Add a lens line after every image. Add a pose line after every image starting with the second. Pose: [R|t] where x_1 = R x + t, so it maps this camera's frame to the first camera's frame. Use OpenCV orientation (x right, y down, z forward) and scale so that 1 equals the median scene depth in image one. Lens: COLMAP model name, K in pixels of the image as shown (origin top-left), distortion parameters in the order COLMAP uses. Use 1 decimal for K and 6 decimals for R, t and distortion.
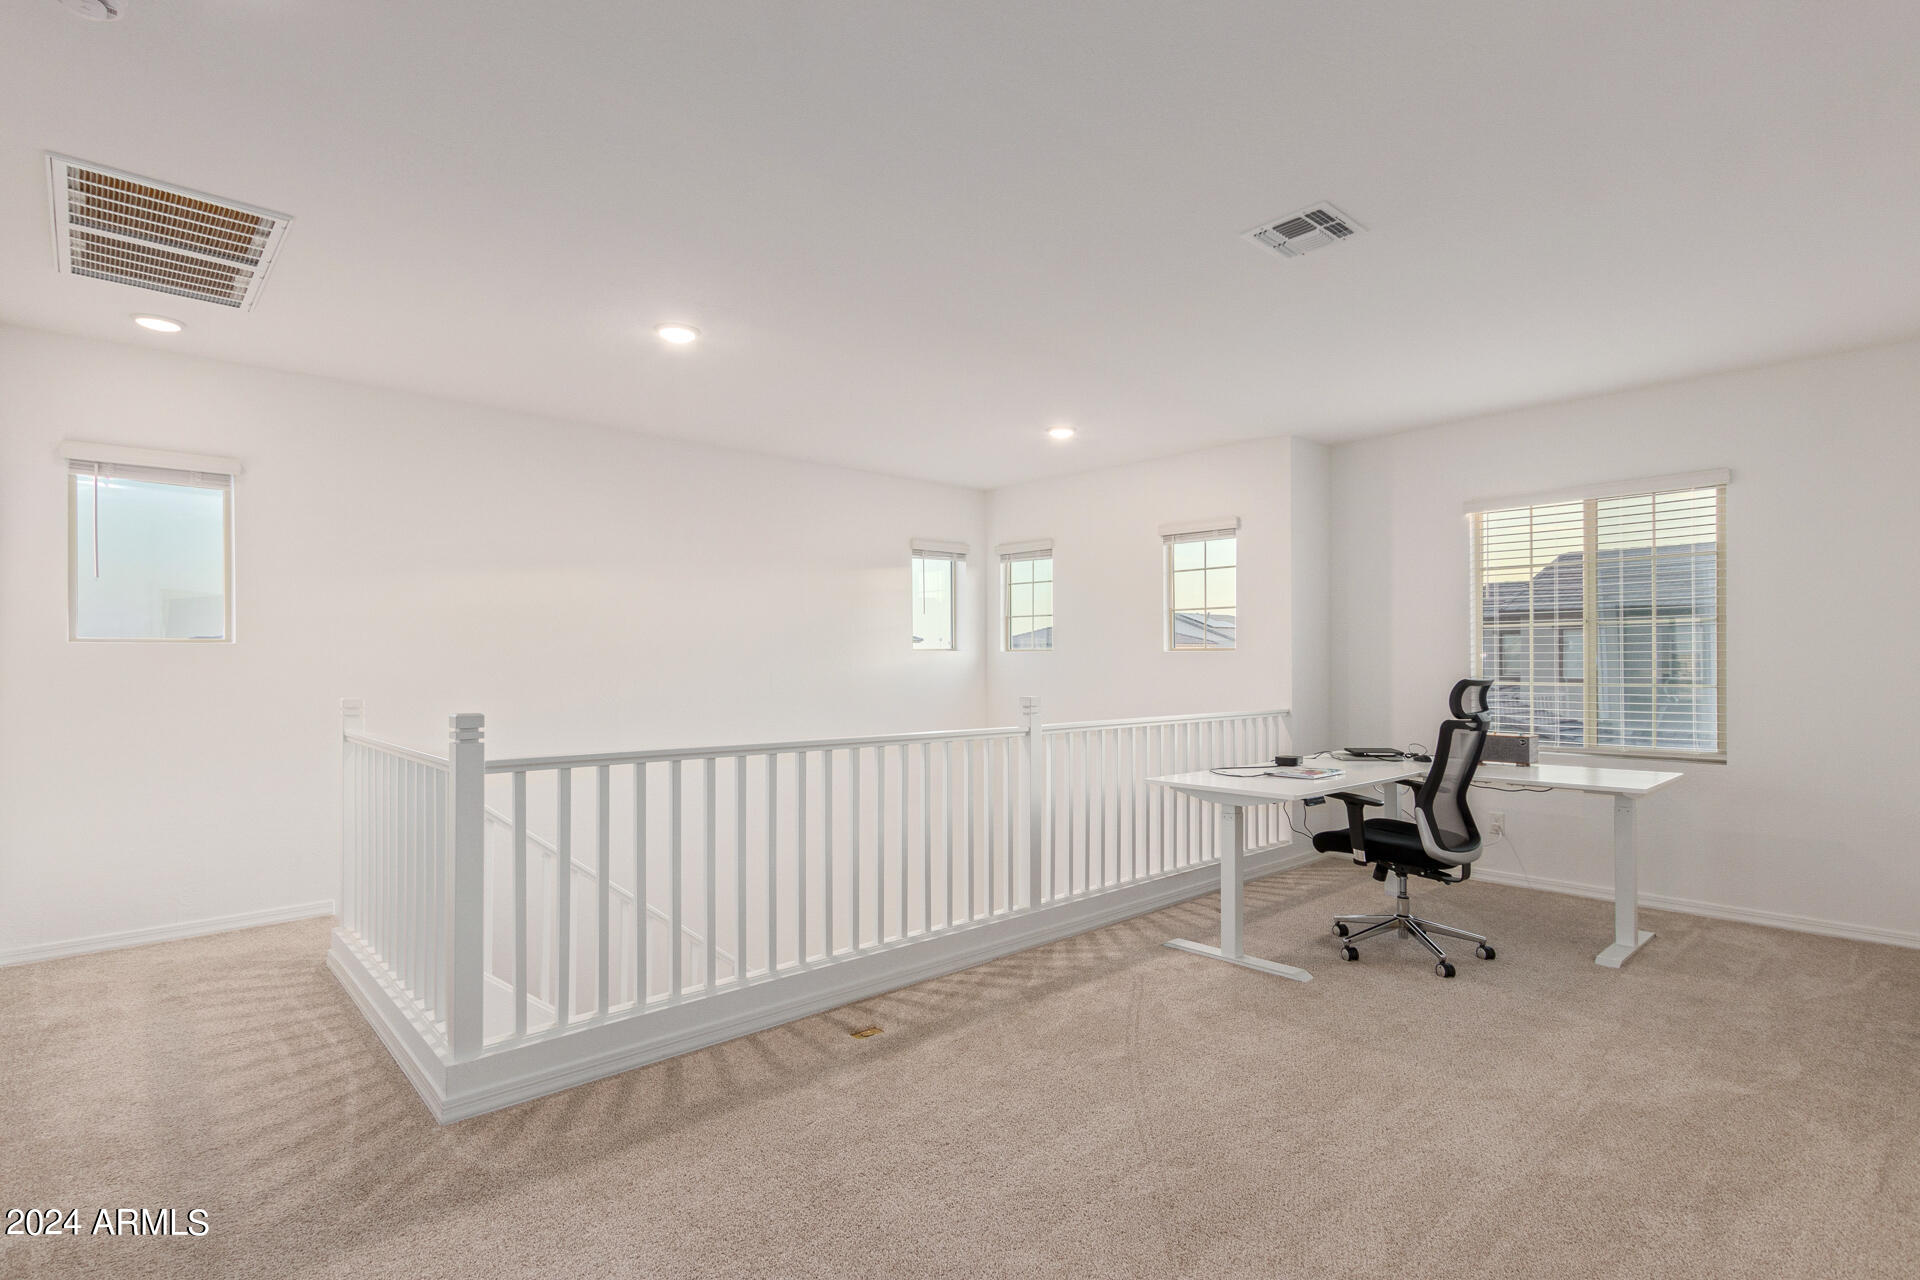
lens RADIAL K [[889.4, 0, 958.2], [0, 889.4, 645.1], [0, 0, 1]] dist [0.007963, -0.005546]
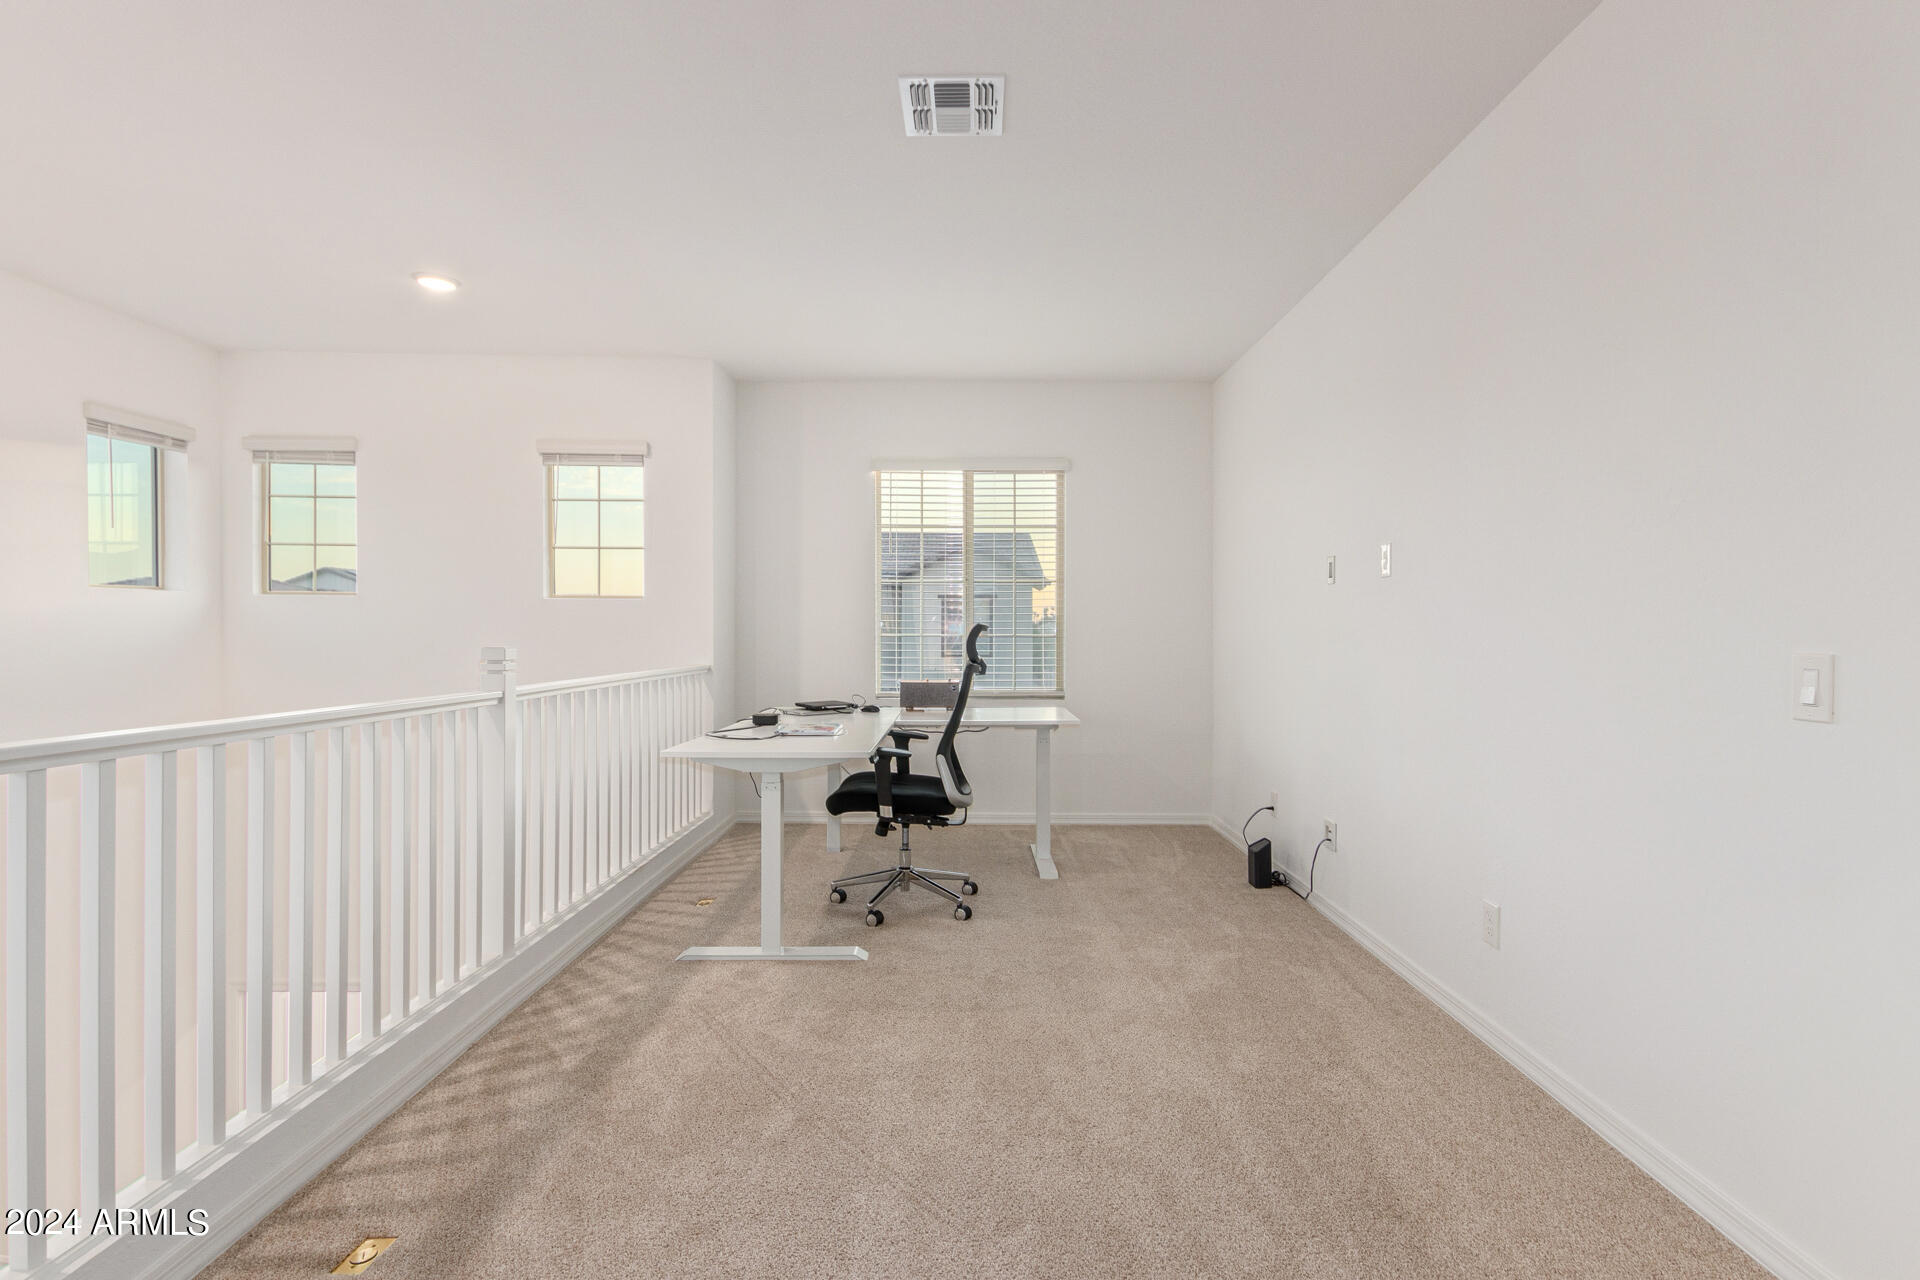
lens RADIAL K [[928.3, 0, 958.3], [0, 928.3, 635.9], [0, 0, 1]] dist [0.008298, 0.000626]
pose [[0.691464, -0.001739, 0.722409, -0.196718], [-0.019919, 0.999571, 0.021472, 0.026057], [-0.722136, -0.029237, 0.691133, 0.259214]]
